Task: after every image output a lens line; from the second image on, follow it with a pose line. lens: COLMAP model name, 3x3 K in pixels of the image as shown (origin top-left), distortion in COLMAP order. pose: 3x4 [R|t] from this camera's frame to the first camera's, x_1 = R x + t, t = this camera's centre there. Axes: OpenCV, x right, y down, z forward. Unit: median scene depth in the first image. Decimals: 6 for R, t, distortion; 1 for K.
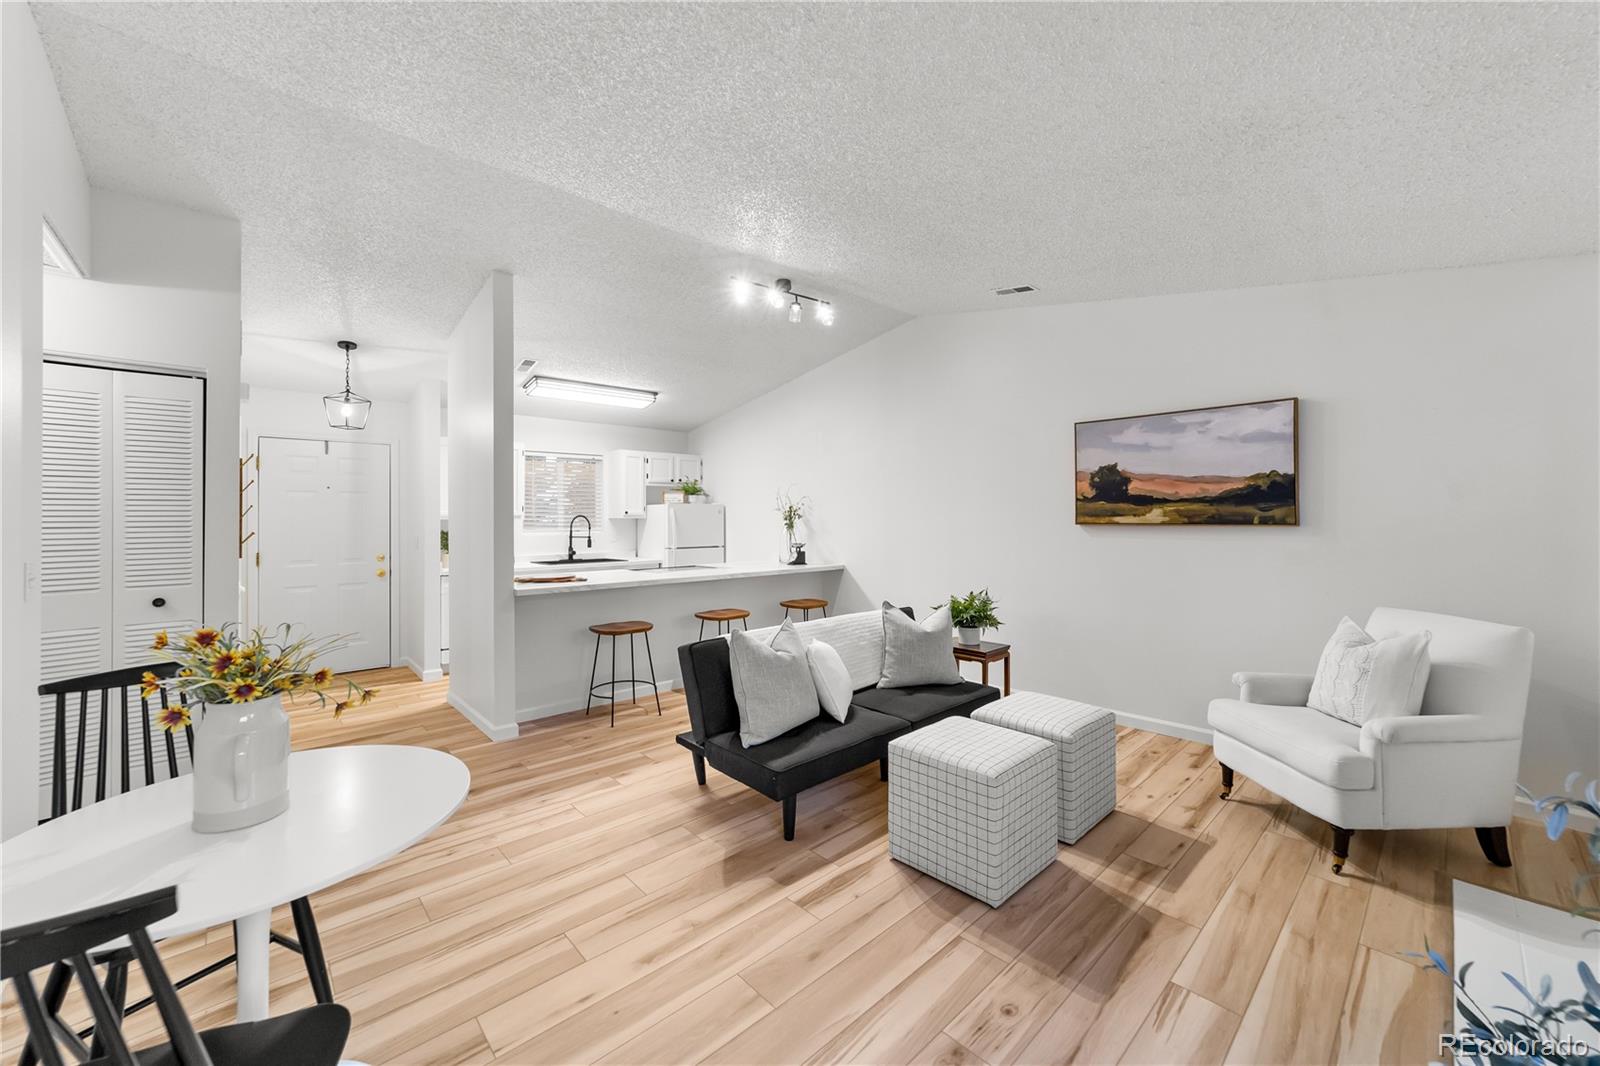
lens RADIAL K [[621.4, 0, 802.1], [0, 621.4, 514.7], [0, 0, 1]] dist [-0.021423, 0.008693]
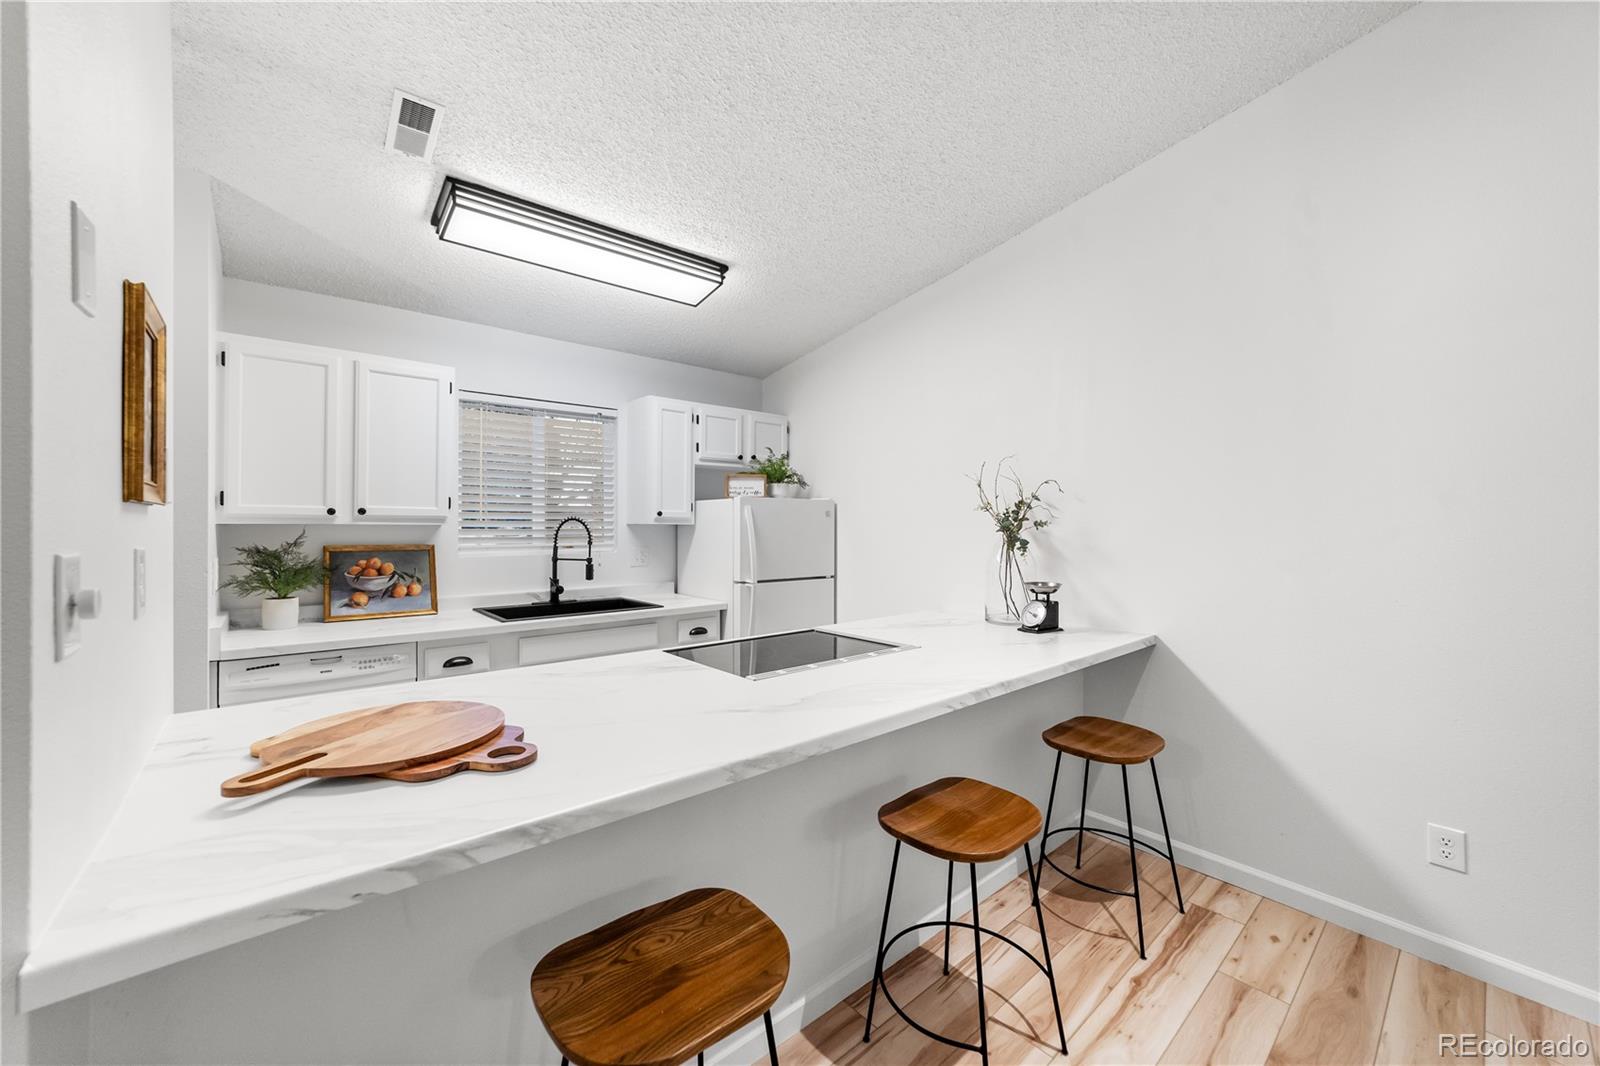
lens RADIAL K [[611.7, 0, 802.0], [0, 611.7, 528.7], [0, 0, 1]] dist [-0.020357, 0.008719]
pose [[0.999538, 0.008766, -0.029096, -0.294469], [-0.008465, 0.999910, 0.010446, 0.006115], [0.029185, -0.010195, 0.999522, 0.967473]]
